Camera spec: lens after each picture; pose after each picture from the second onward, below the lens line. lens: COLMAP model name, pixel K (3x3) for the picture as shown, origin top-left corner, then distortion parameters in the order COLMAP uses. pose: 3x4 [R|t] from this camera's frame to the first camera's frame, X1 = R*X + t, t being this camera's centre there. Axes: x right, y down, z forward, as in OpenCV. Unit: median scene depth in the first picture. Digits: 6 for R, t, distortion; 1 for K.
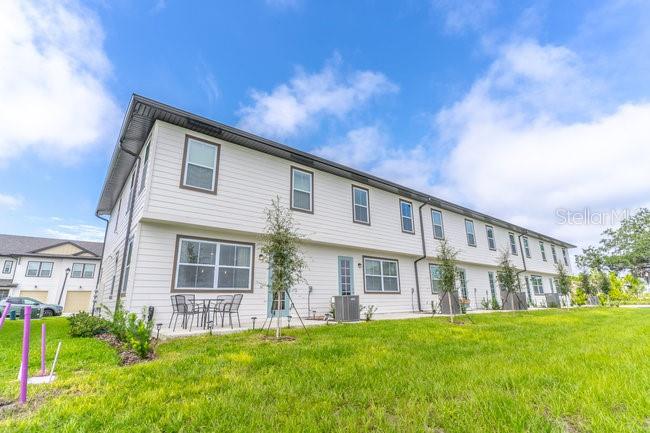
lens RADIAL K [[310.1, 0, 325.6], [0, 310.1, 218.1], [0, 0, 1]] dist [0.003925, -0.001502]
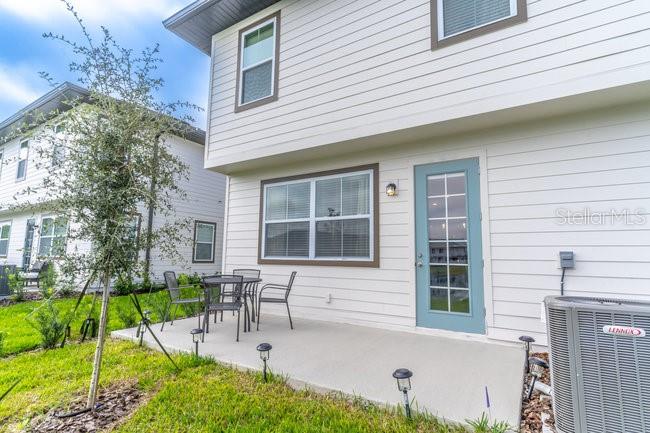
lens RADIAL K [[328.8, 0, 322.7], [0, 328.8, 217.6], [0, 0, 1]] dist [0.014527, -0.000004]
pose [[0.321145, -0.096438, -0.942107, 0.215506], [0.225750, 0.973920, -0.022741, 0.161590], [0.919730, -0.205378, 0.334541, 0.779945]]
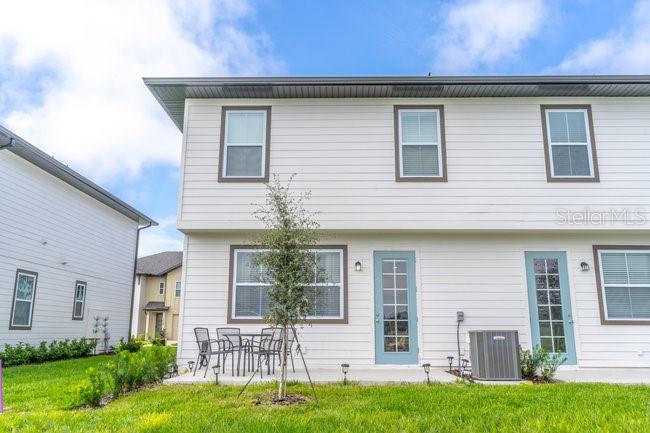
lens RADIAL K [[508.4, 0, 325.7], [0, 508.4, 214.9], [0, 0, 1]] dist [-0.001103, 0.001409]
pose [[0.768071, -0.127275, -0.627589, 0.412672], [0.151963, 0.988281, -0.014444, 0.030783], [0.622073, -0.084276, 0.778411, 0.188592]]
